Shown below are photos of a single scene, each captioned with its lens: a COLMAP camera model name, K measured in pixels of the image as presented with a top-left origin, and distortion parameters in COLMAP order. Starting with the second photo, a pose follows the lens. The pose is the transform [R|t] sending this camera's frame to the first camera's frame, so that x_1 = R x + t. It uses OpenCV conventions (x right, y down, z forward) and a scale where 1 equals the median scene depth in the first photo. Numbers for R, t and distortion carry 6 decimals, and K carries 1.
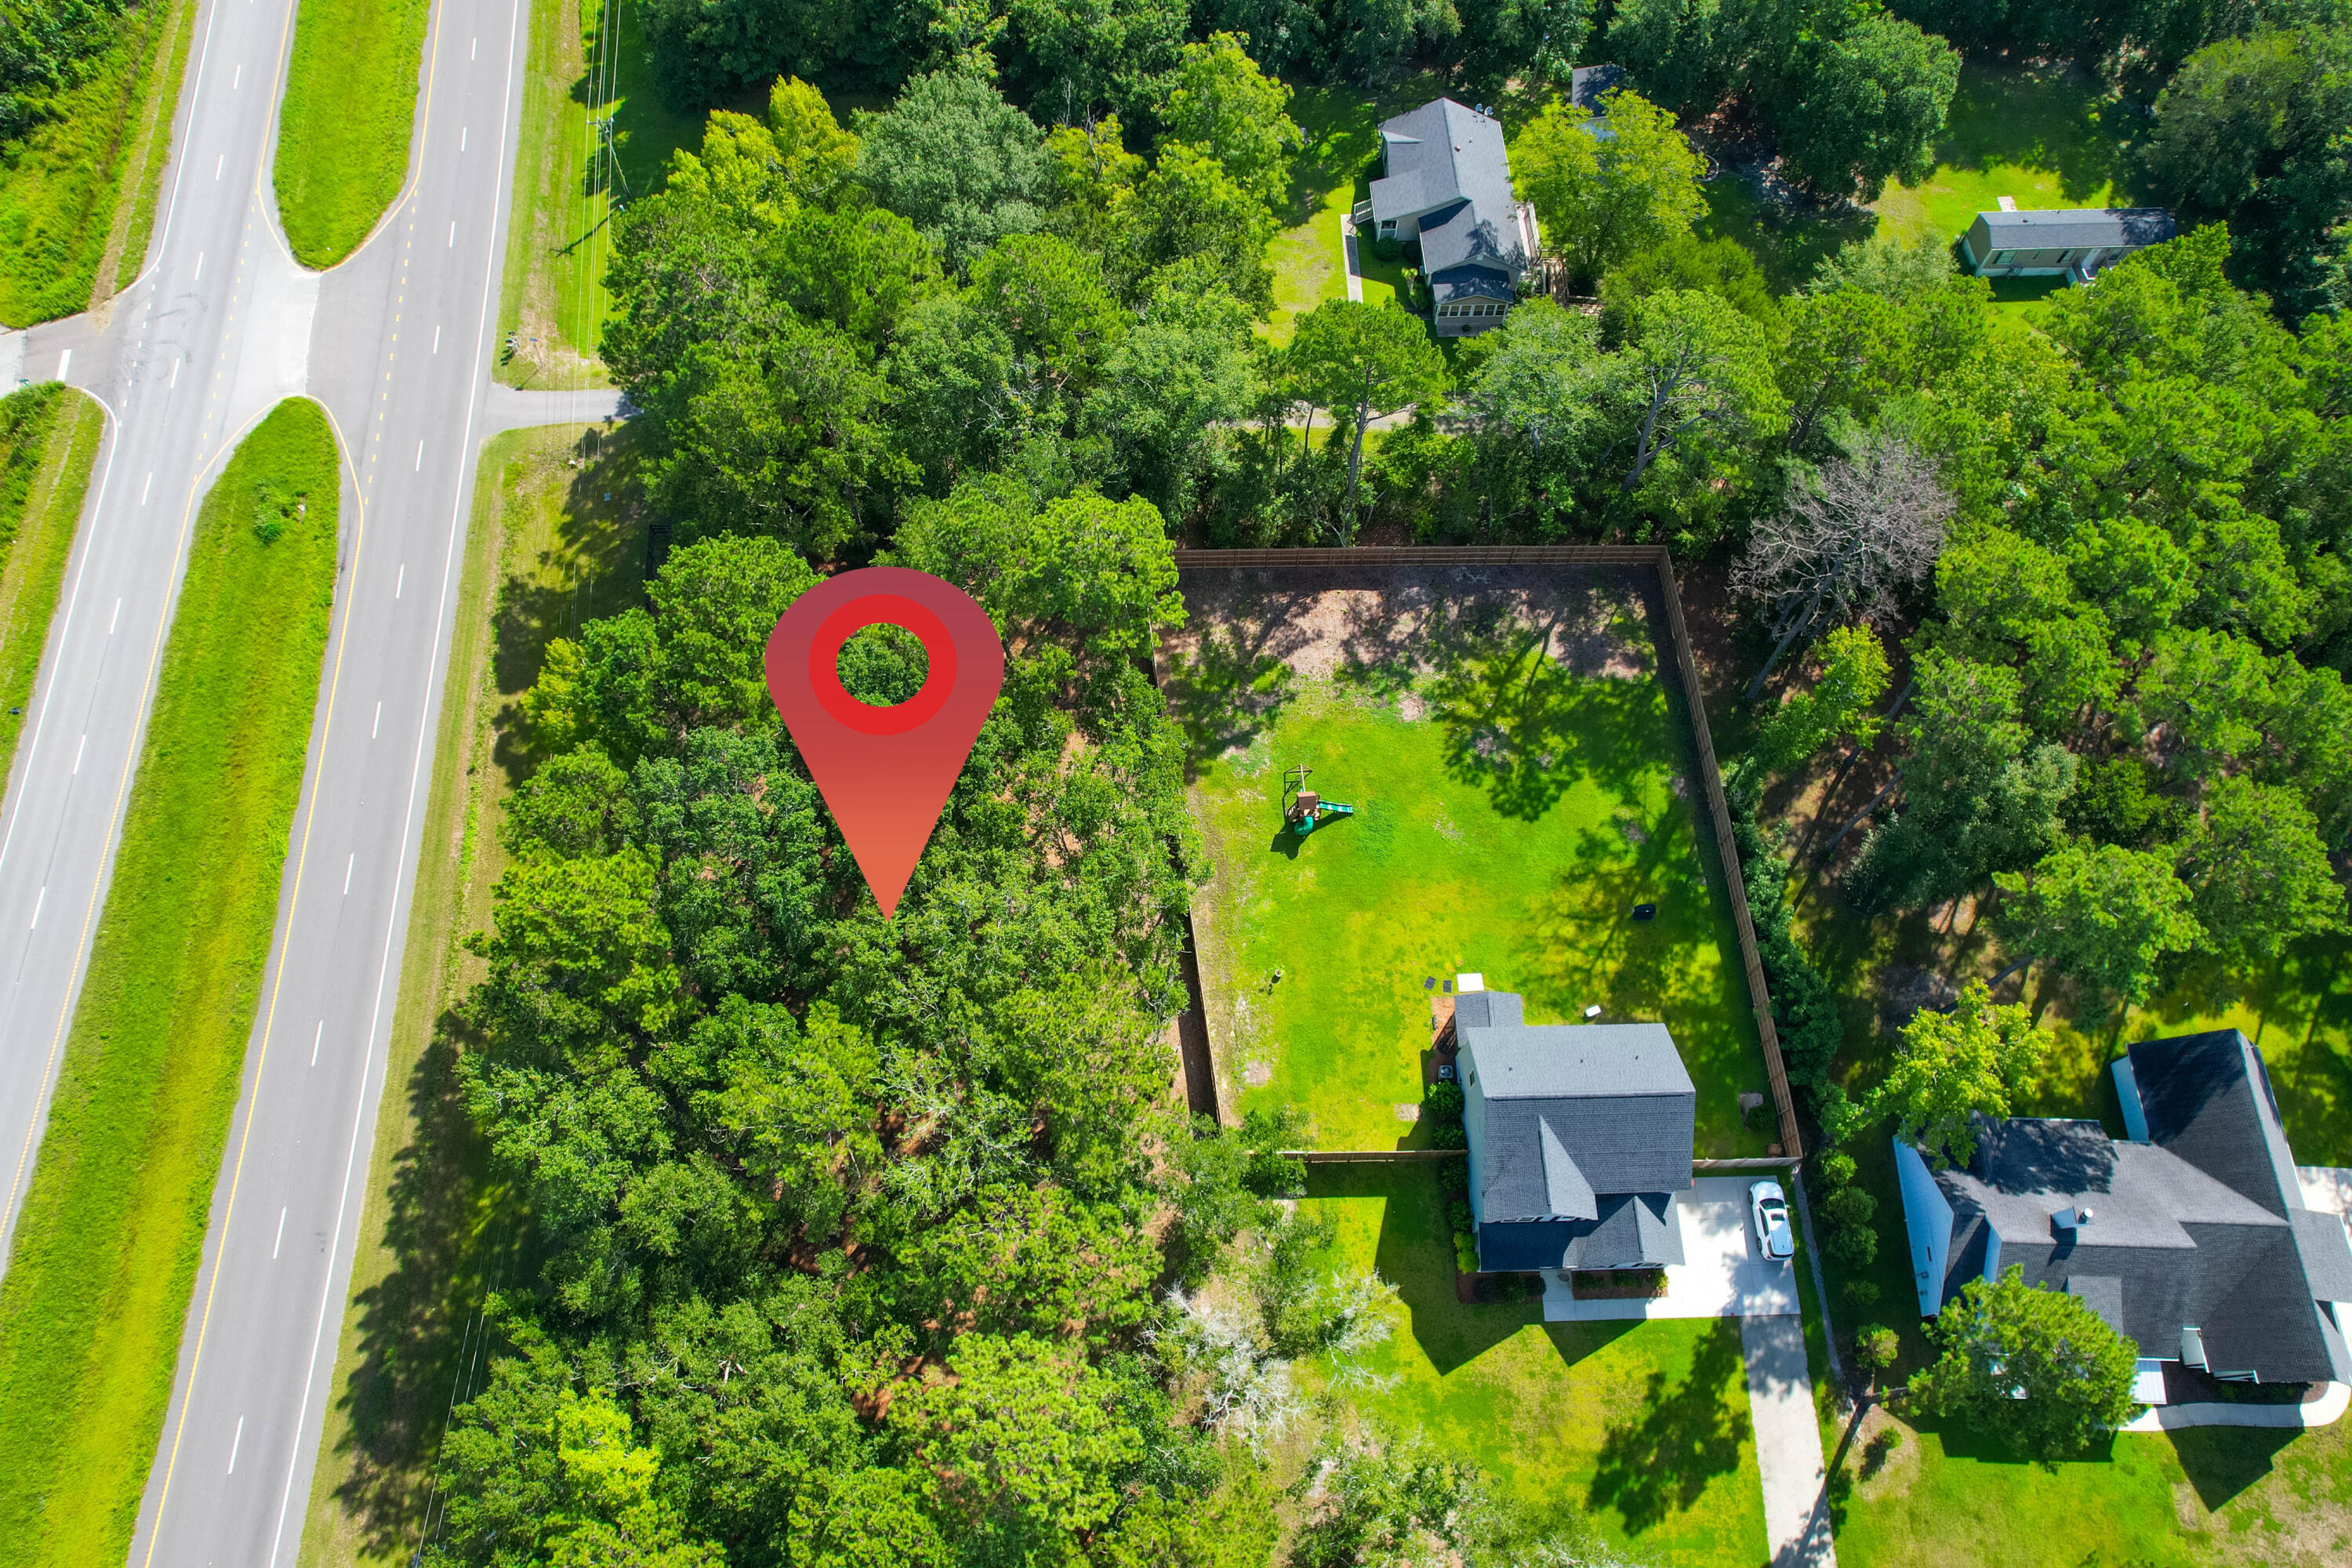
lens RADIAL K [[1508.0, 0, 1174.9], [0, 1508.0, 768.0], [0, 0, 1]] dist [-0.081324, 0.075045]
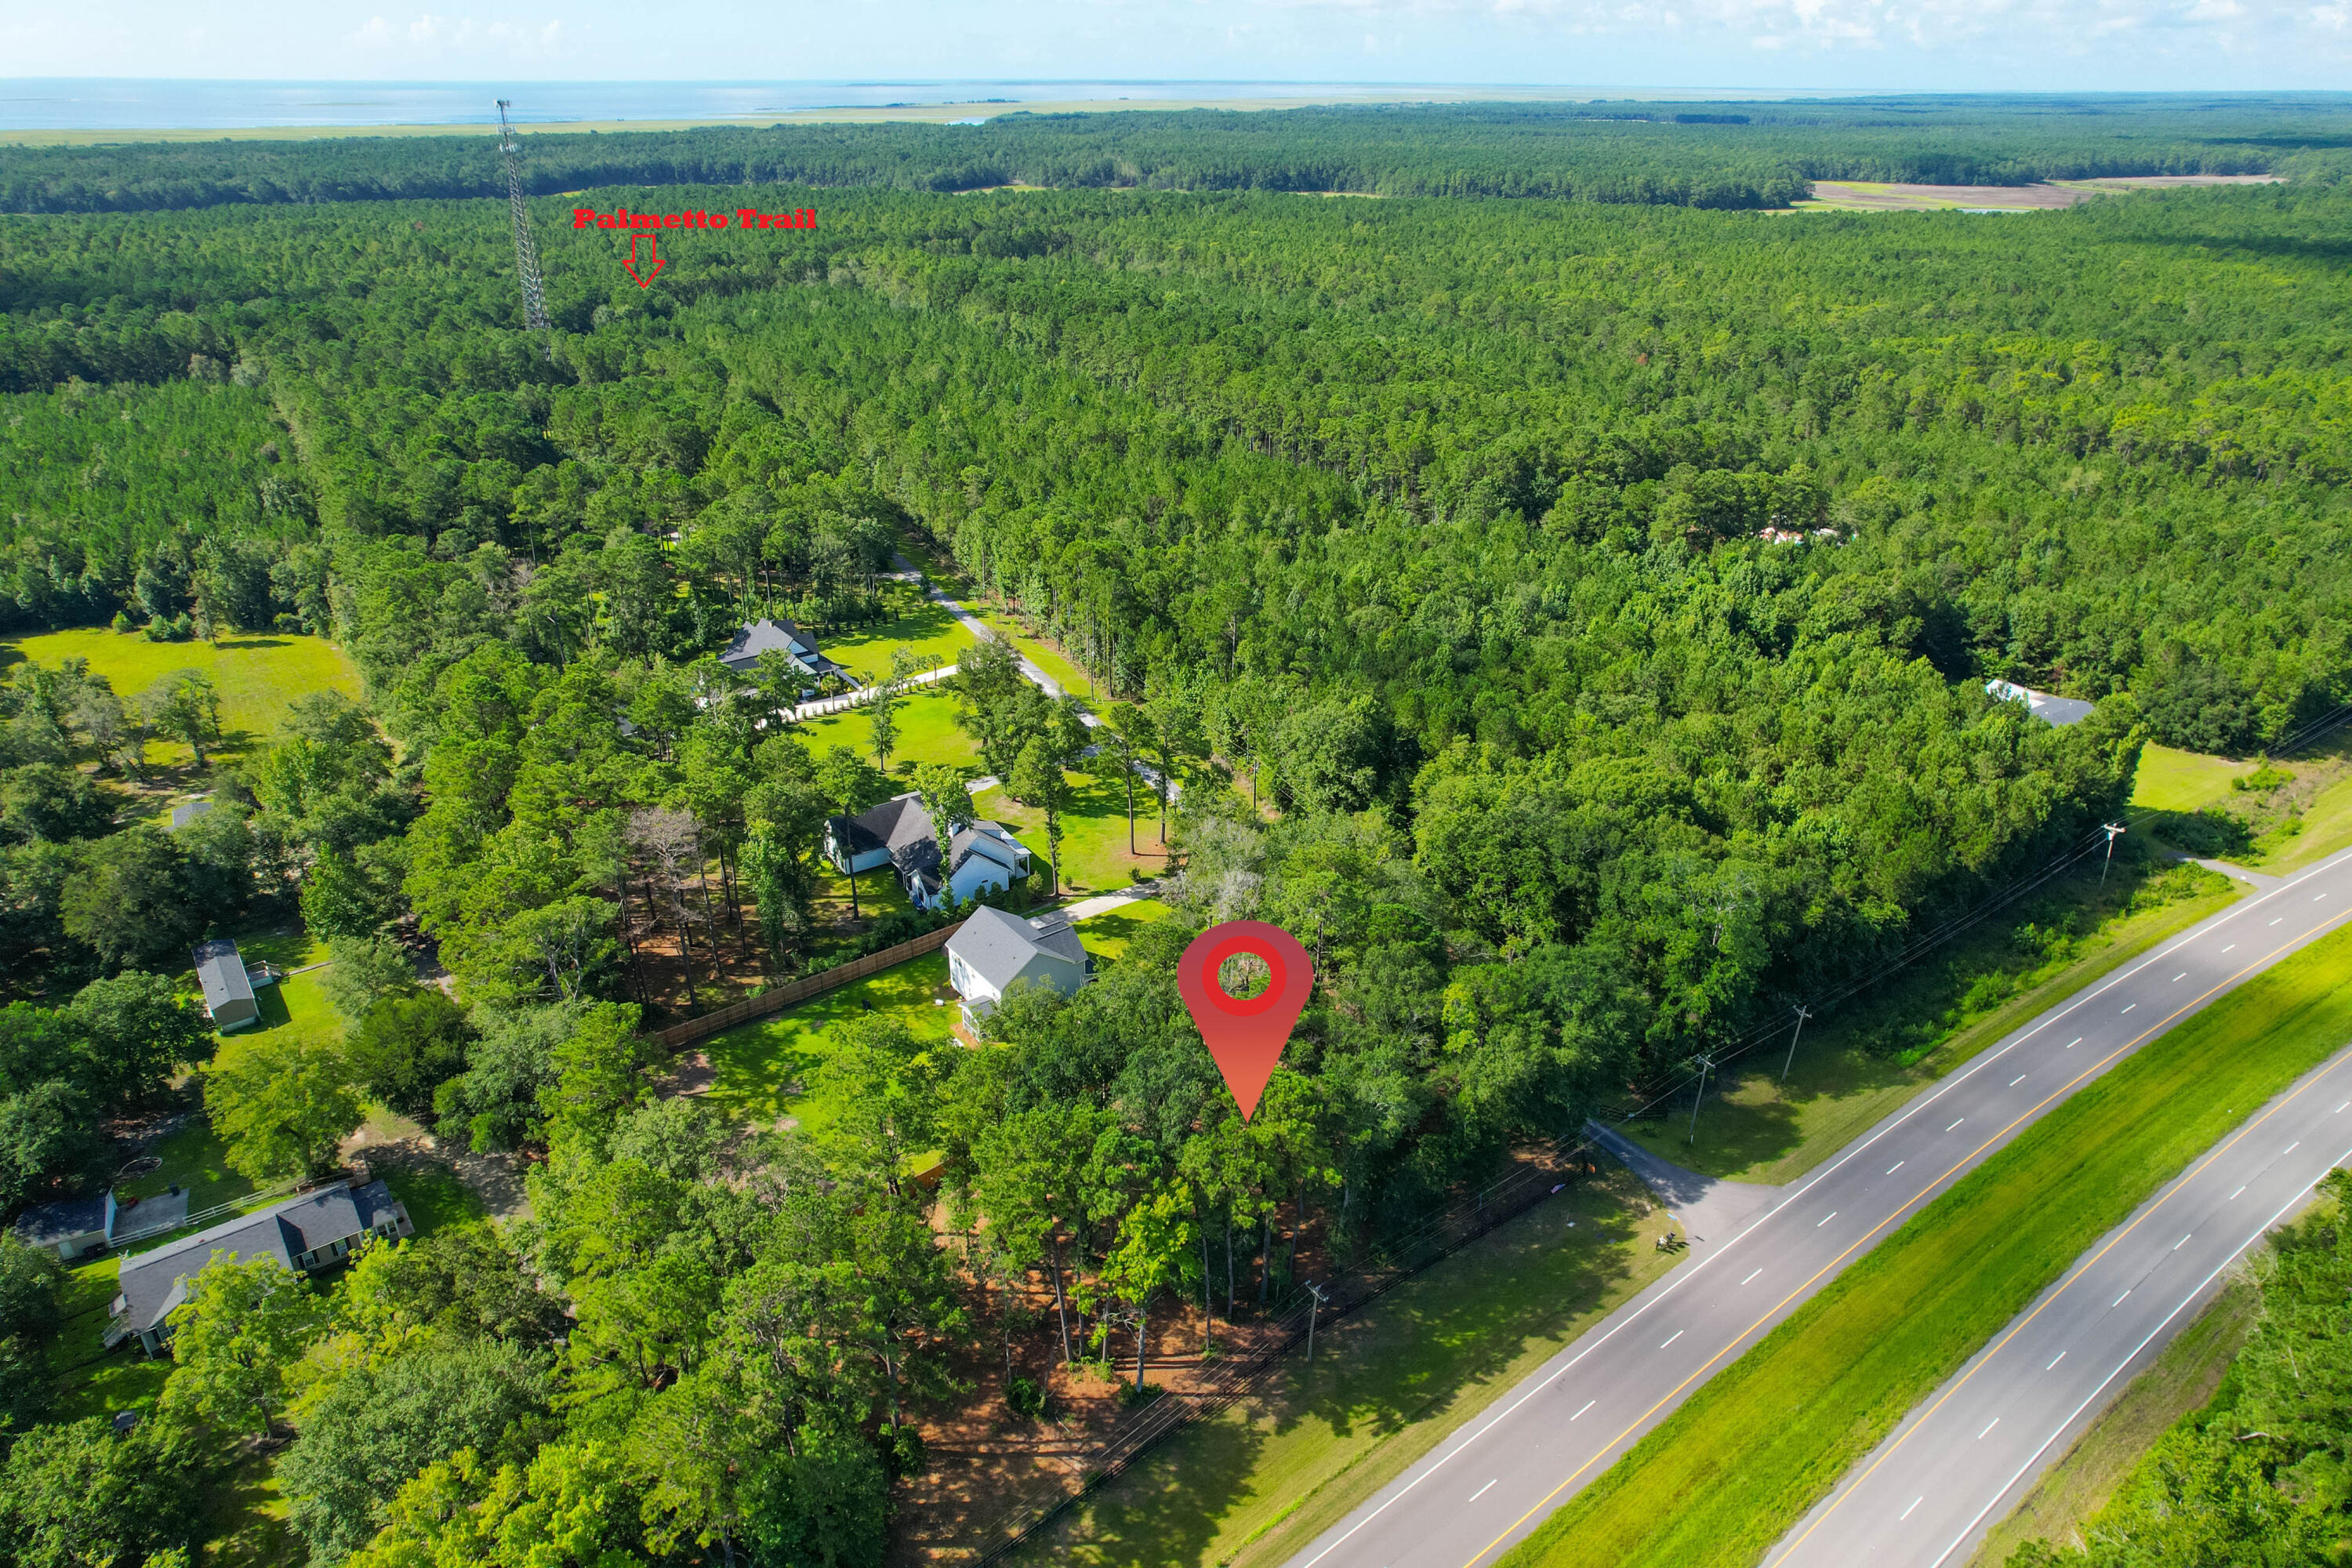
lens RADIAL K [[1508.0, 0, 1174.9], [0, 1508.0, 768.0], [0, 0, 1]] dist [-0.081324, 0.075045]
pose [[-0.580700, -0.343211, 0.738237, -0.964838], [0.727983, 0.187037, 0.659589, -0.752935], [-0.364456, 0.920447, 0.141240, 0.353167]]
